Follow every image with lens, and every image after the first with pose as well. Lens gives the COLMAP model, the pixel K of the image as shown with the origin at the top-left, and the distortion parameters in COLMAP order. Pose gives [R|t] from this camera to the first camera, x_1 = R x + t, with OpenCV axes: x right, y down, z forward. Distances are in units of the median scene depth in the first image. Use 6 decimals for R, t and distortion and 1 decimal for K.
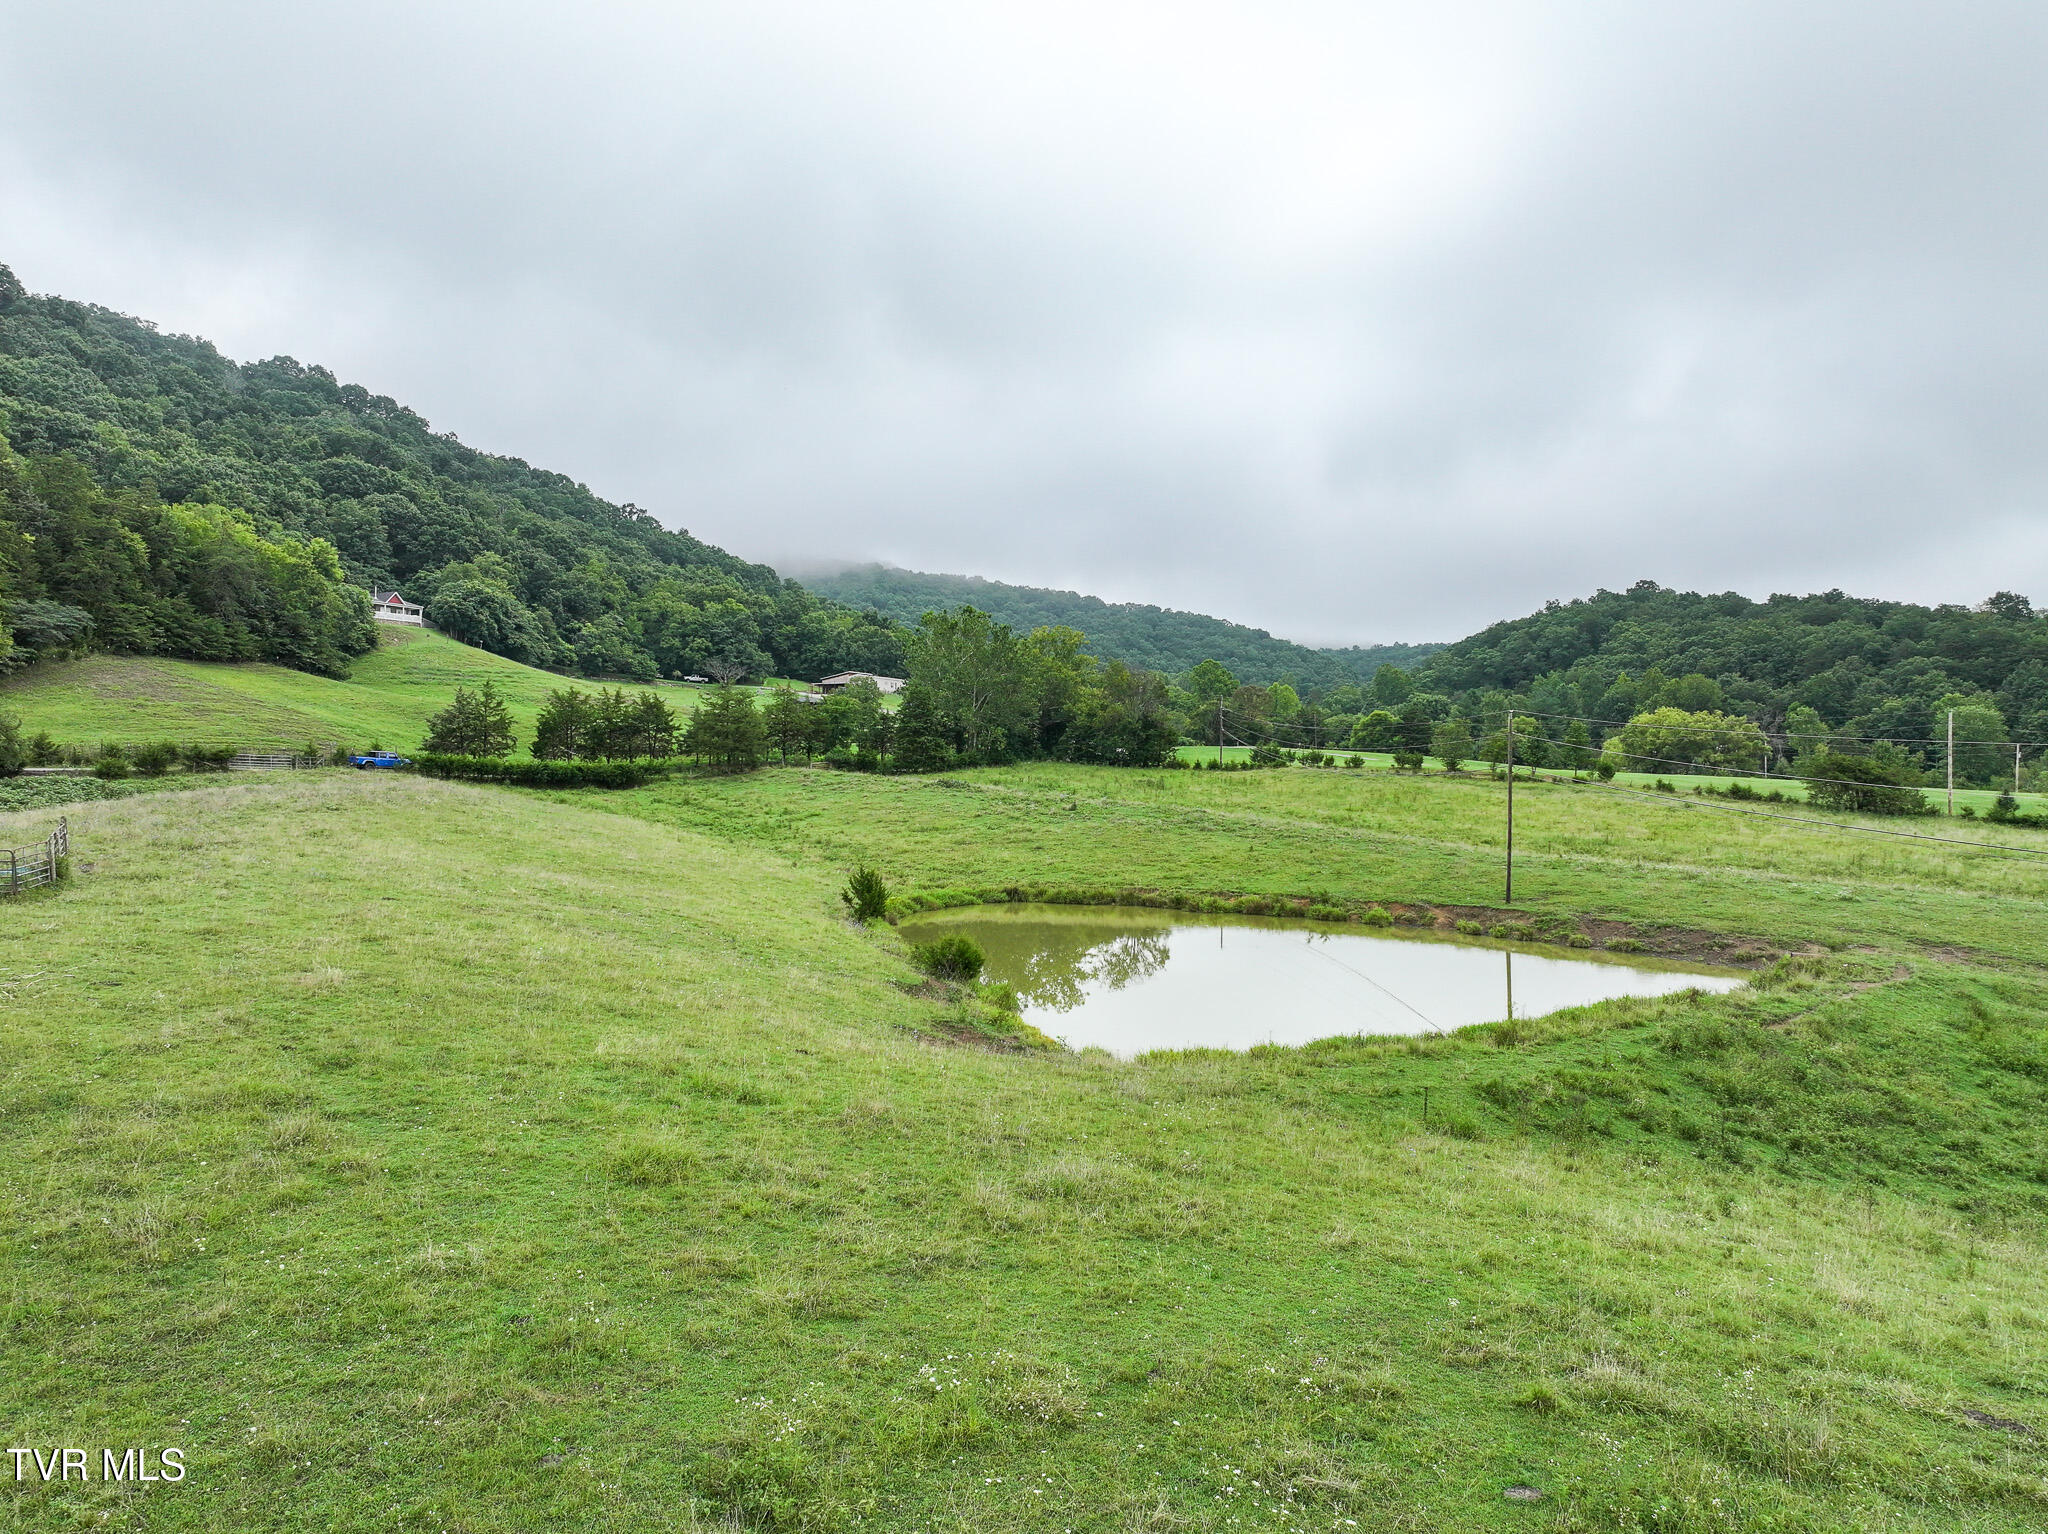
lens RADIAL K [[1431.5, 0, 1024.5], [0, 1431.5, 774.0], [0, 0, 1]] dist [0.000259, 0.011518]
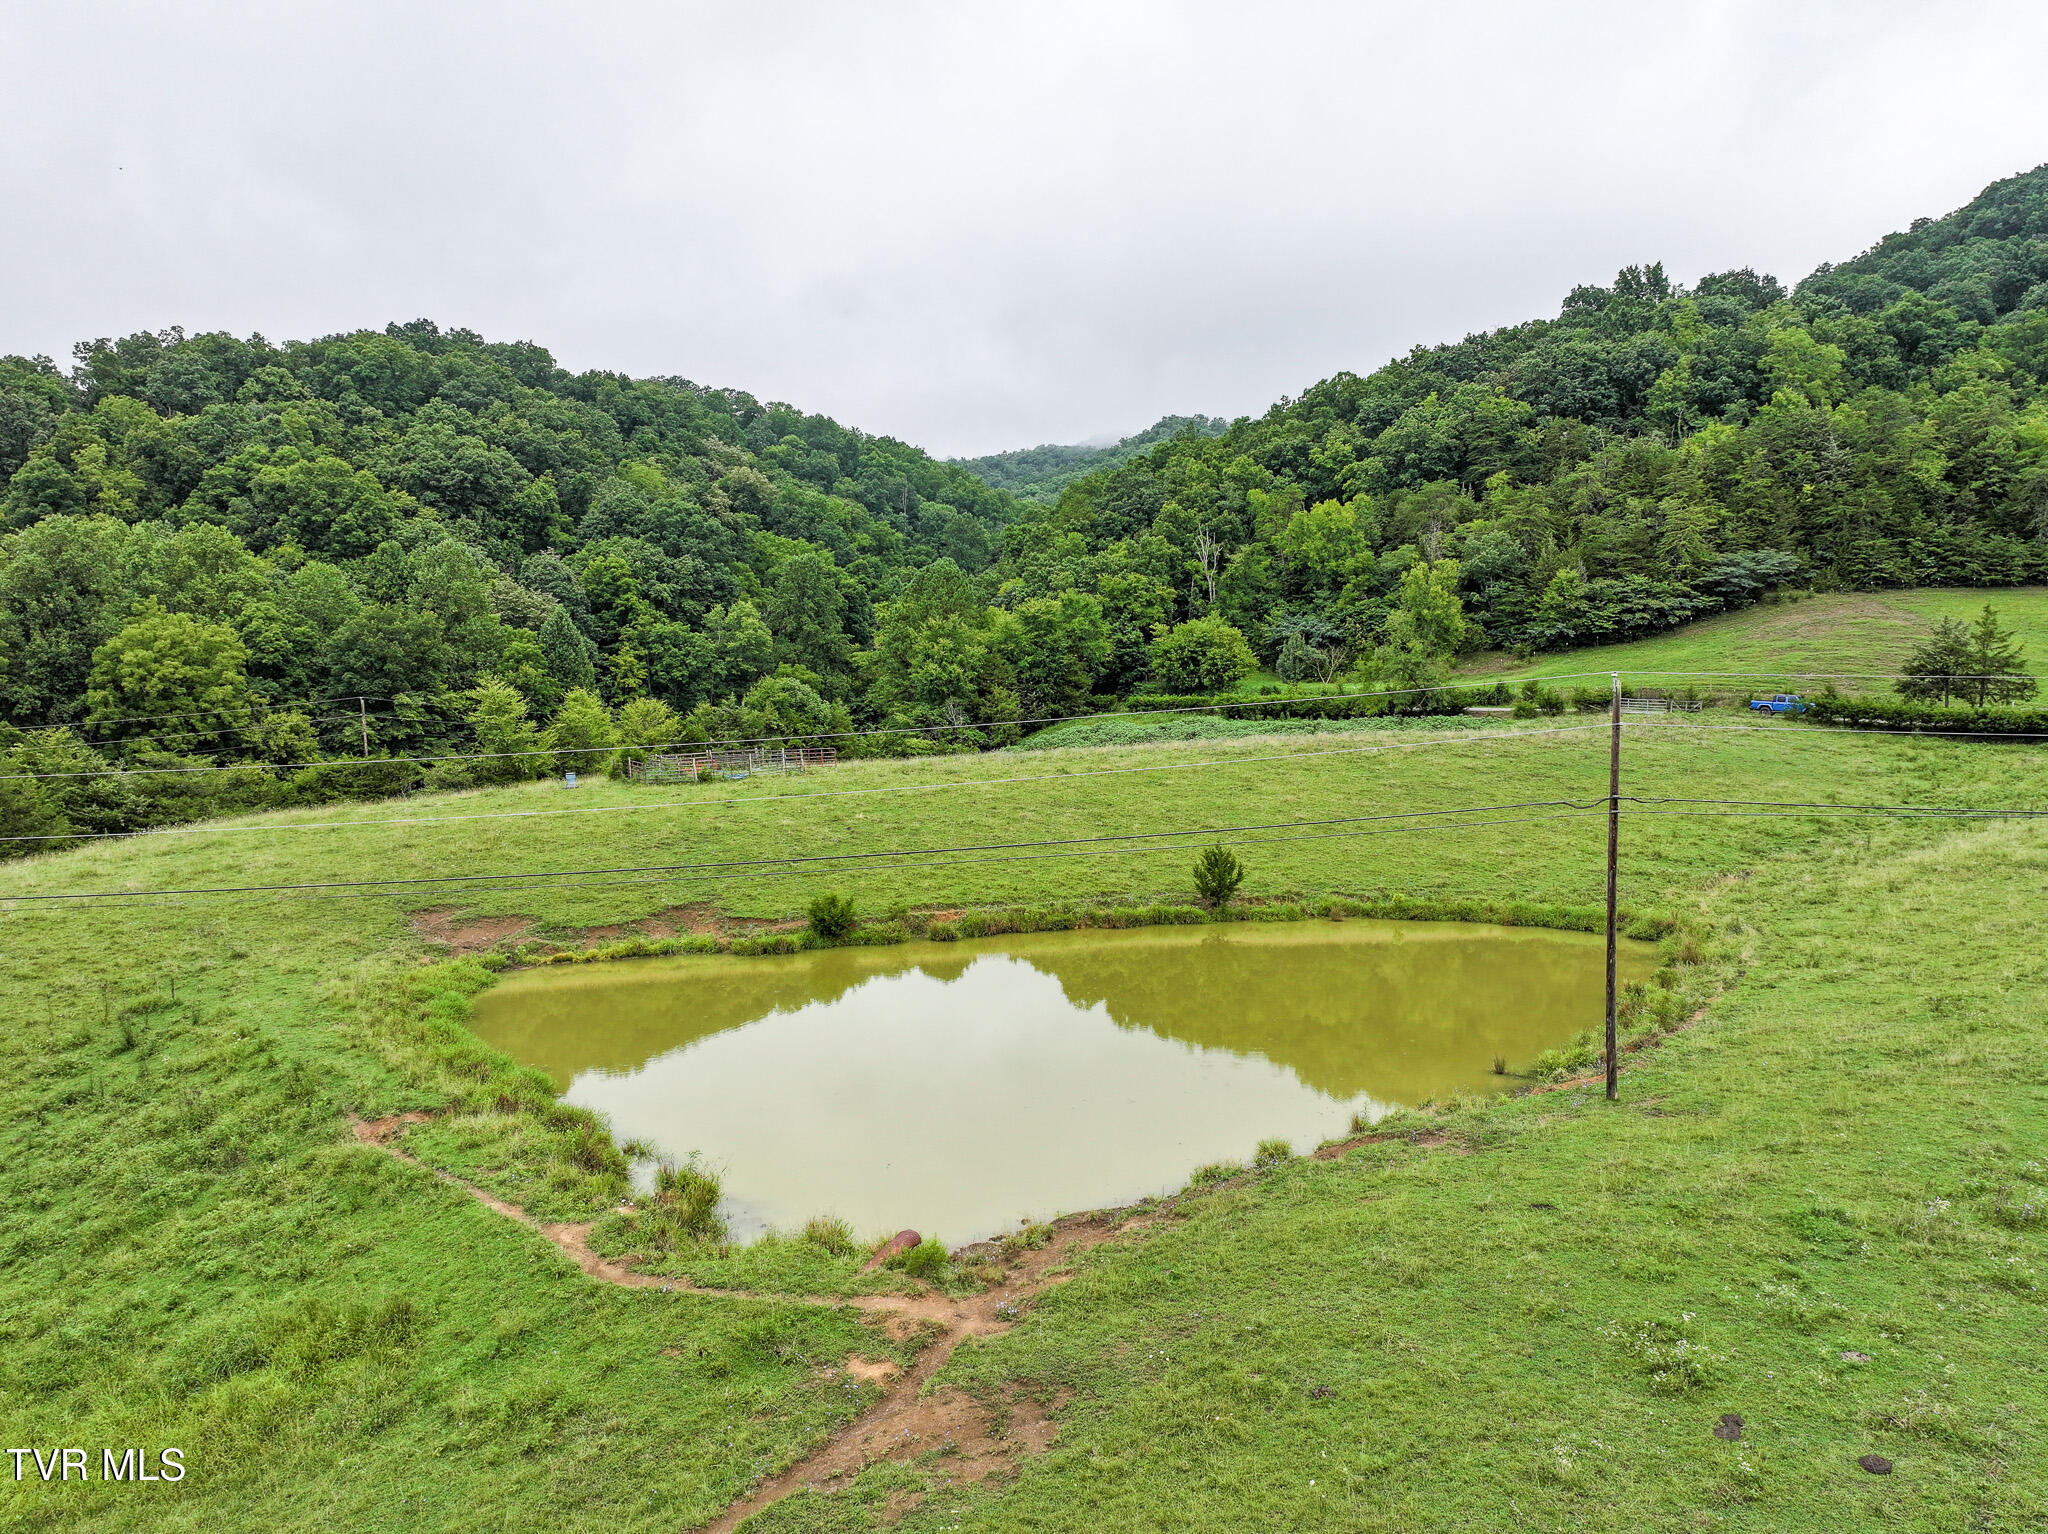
lens RADIAL K [[1431.5, 0, 1033.2], [0, 1431.5, 758.5], [0, 0, 1]] dist [0.000259, 0.011518]
pose [[0.026706, 0.054792, -0.998141, 0.232904], [-0.002921, 0.998497, 0.054733, -0.011794], [0.999639, 0.001454, 0.026826, 0.240787]]
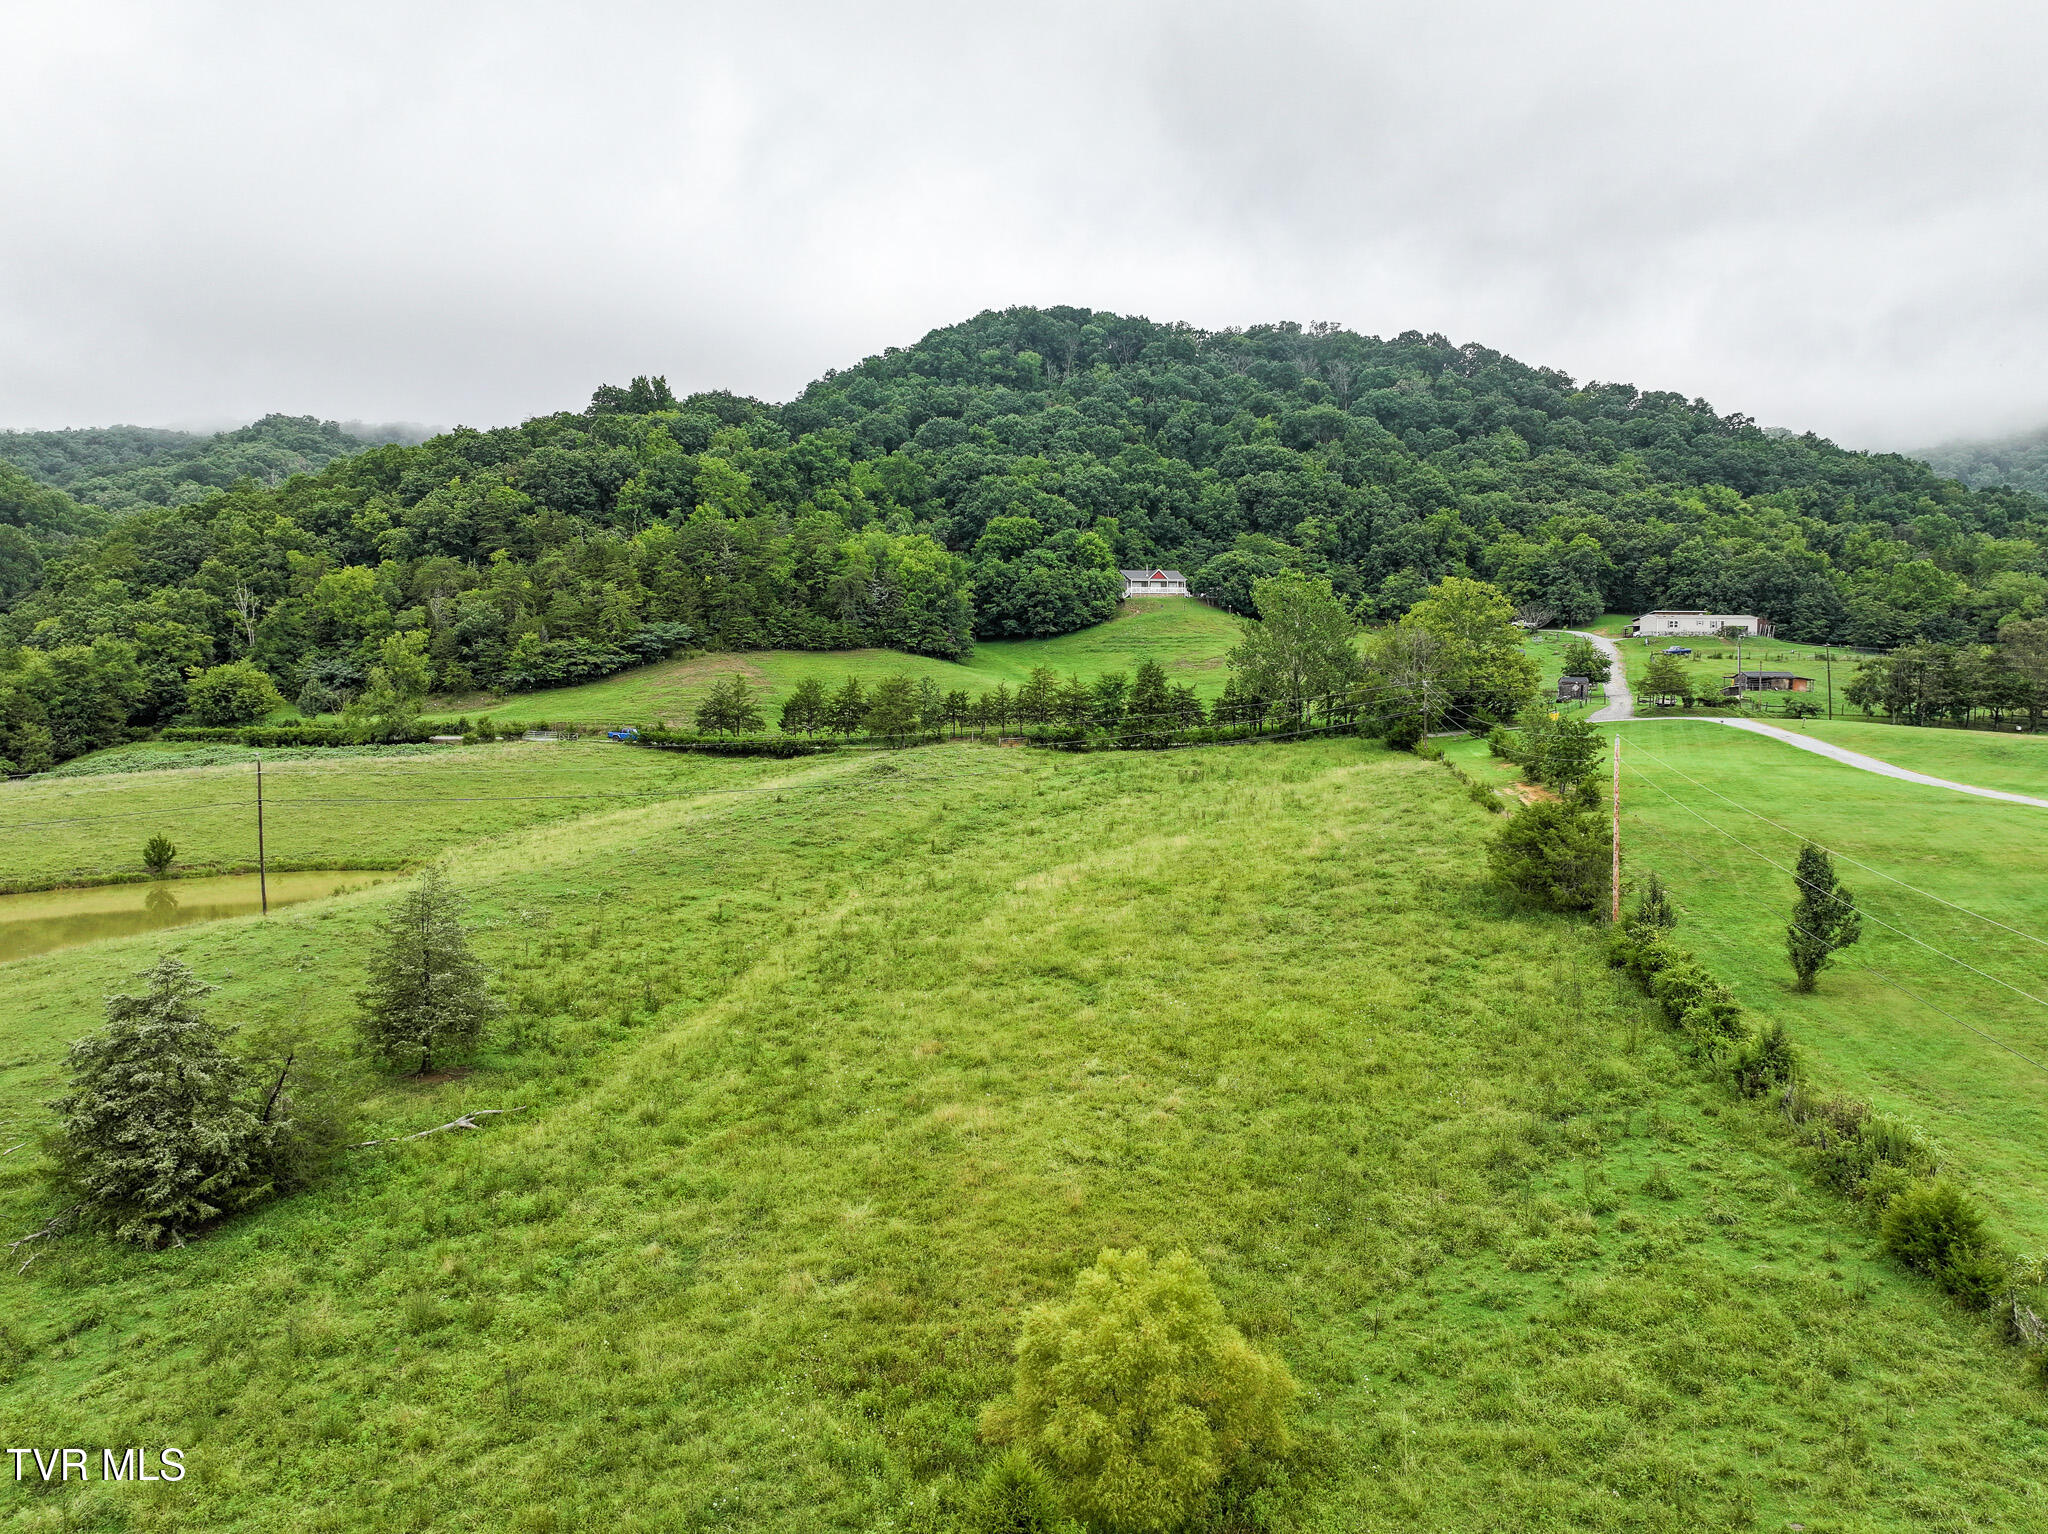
lens RADIAL K [[1431.5, 0, 1028.2], [0, 1431.5, 768.9], [0, 0, 1]] dist [0.000259, 0.011518]
pose [[0.553650, 0.051106, -0.831180, 0.498723], [-0.006438, 0.998348, 0.057096, -0.030132], [0.832725, -0.026260, 0.553064, 0.261000]]
